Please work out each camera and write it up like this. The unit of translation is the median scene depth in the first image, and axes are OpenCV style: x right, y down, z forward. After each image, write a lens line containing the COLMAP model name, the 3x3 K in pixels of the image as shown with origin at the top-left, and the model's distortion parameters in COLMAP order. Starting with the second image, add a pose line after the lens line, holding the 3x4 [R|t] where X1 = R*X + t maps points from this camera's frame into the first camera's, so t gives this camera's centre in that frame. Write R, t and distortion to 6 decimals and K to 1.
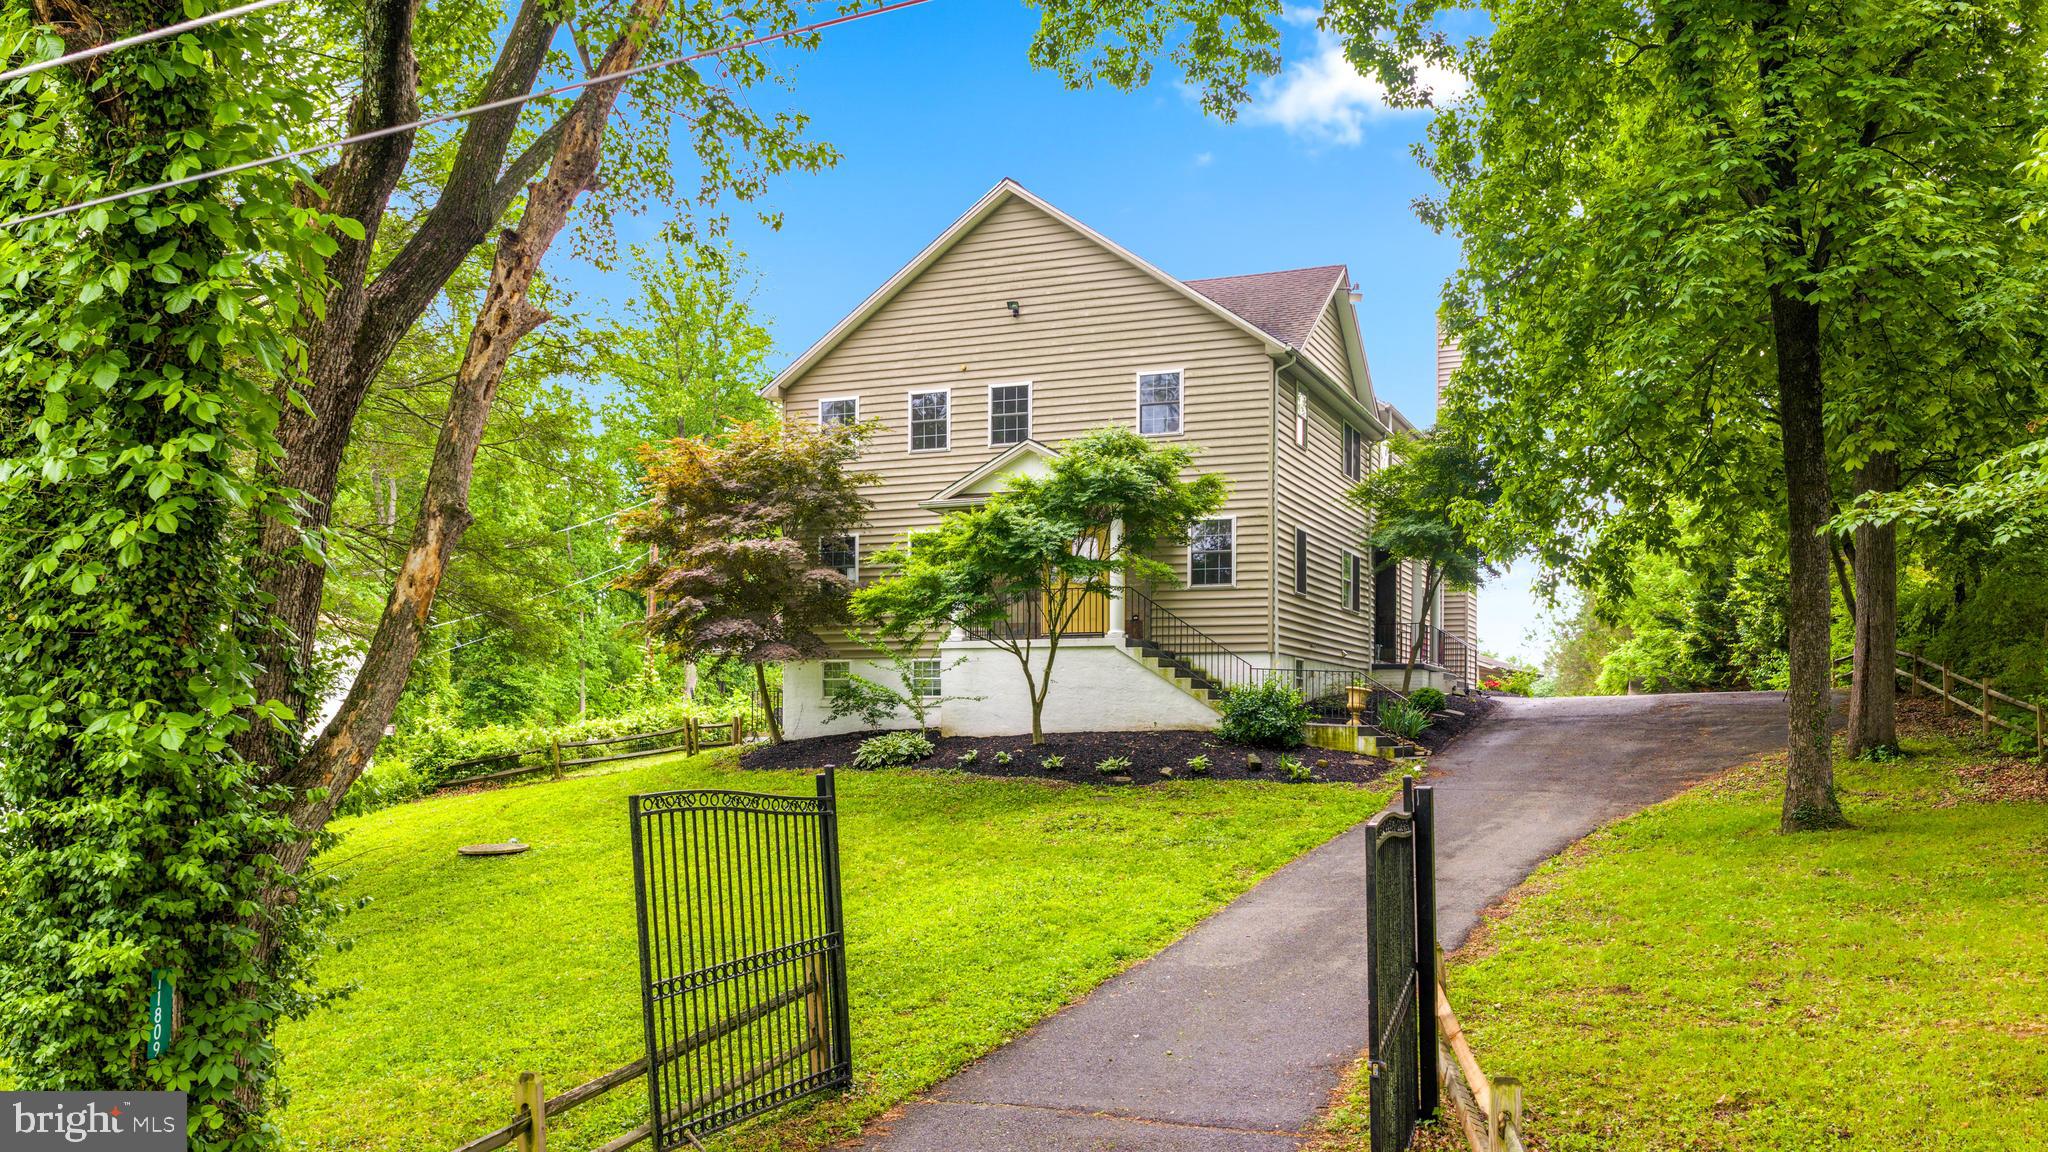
lens RADIAL K [[1707.7, 0, 1024.0], [0, 1707.7, 576.0], [0, 0, 1]] dist [0.038503, -0.062264]
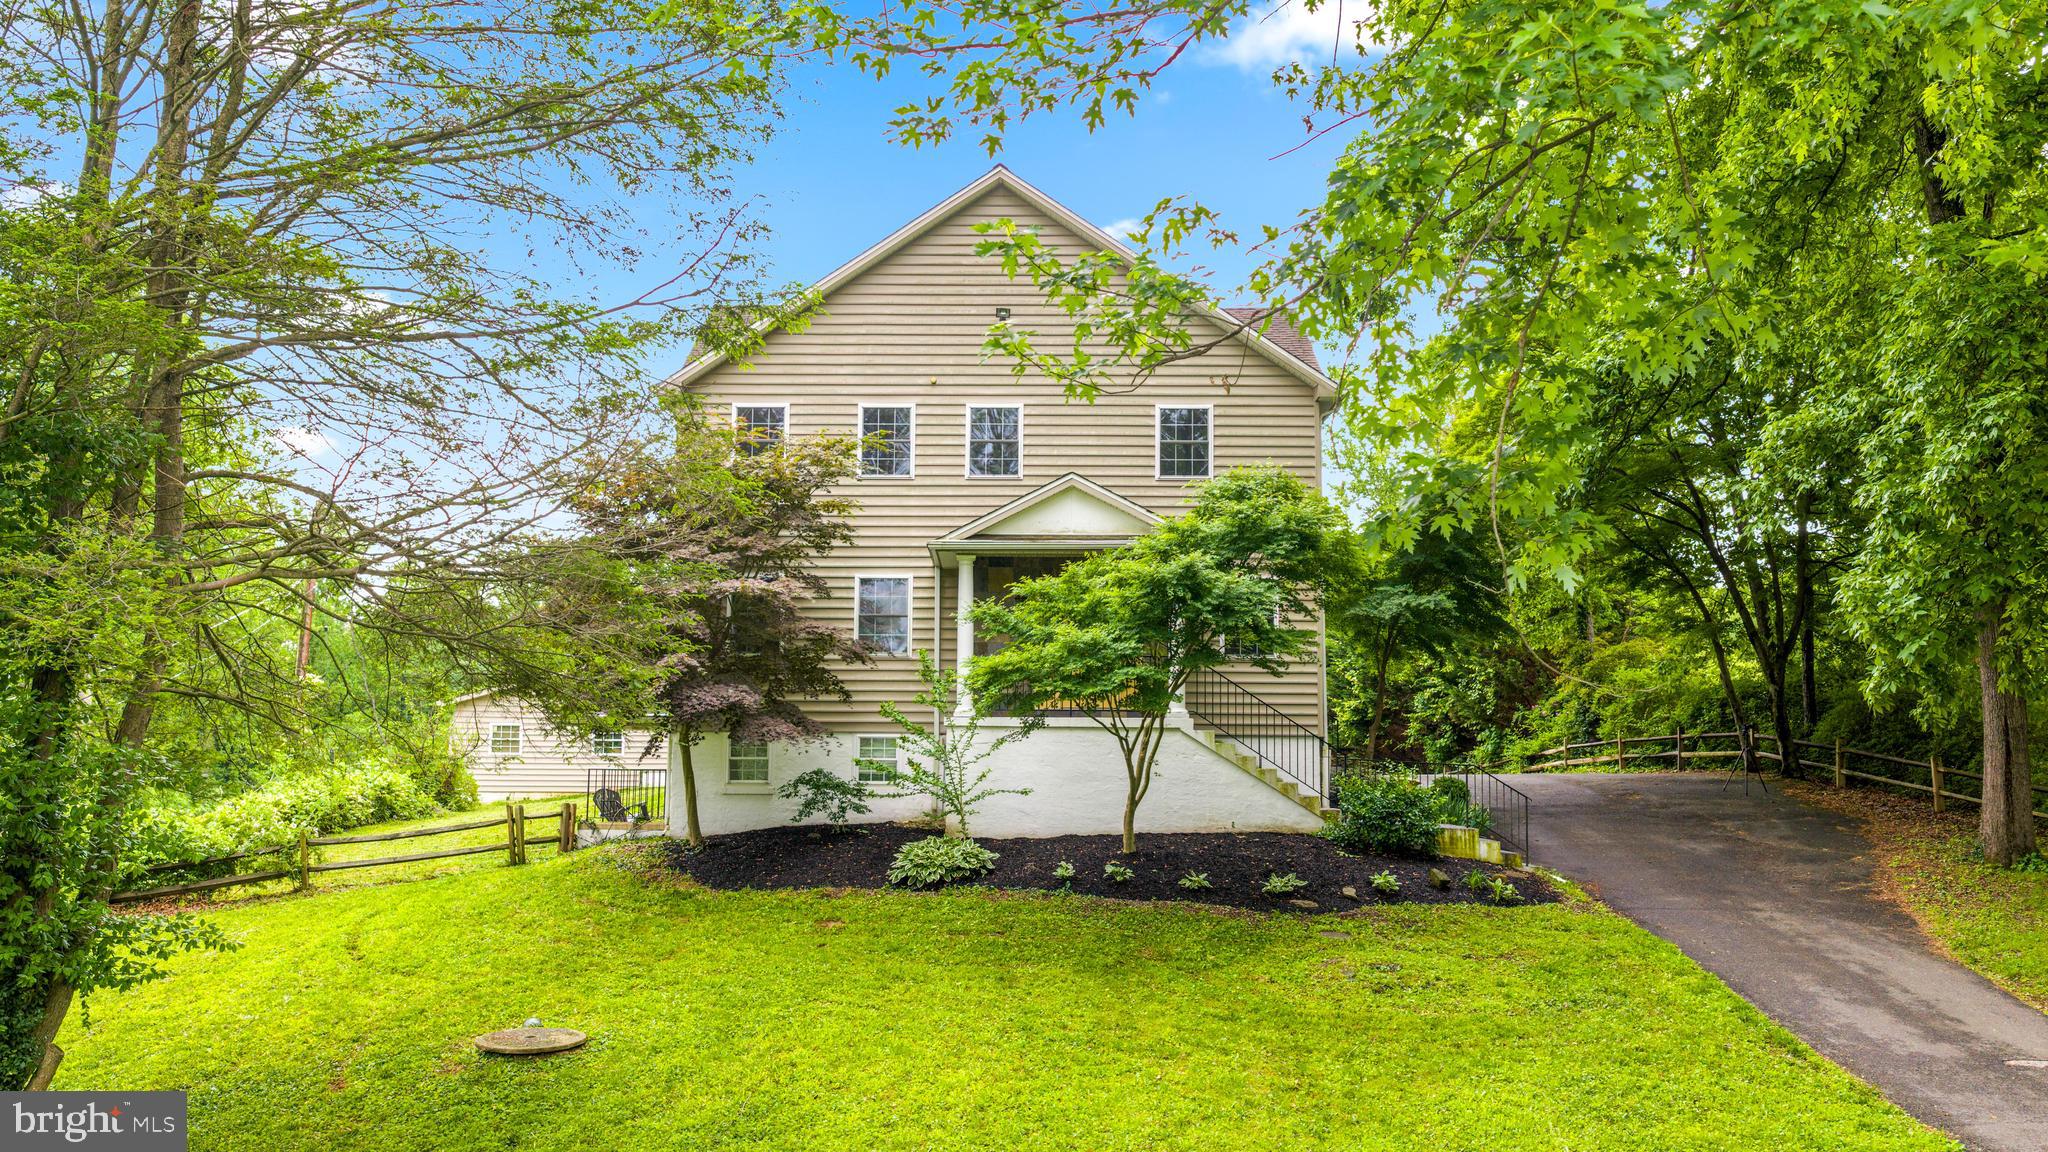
lens RADIAL K [[1633.2, 0, 1024.4], [0, 1633.2, 469.3], [0, 0, 1]] dist [0.005422, 0.001332]
pose [[0.927120, 0.072072, 0.367769, -0.298959], [-0.038402, 0.994438, -0.098072, -0.002952], [-0.372791, 0.076802, 0.924731, 0.267723]]
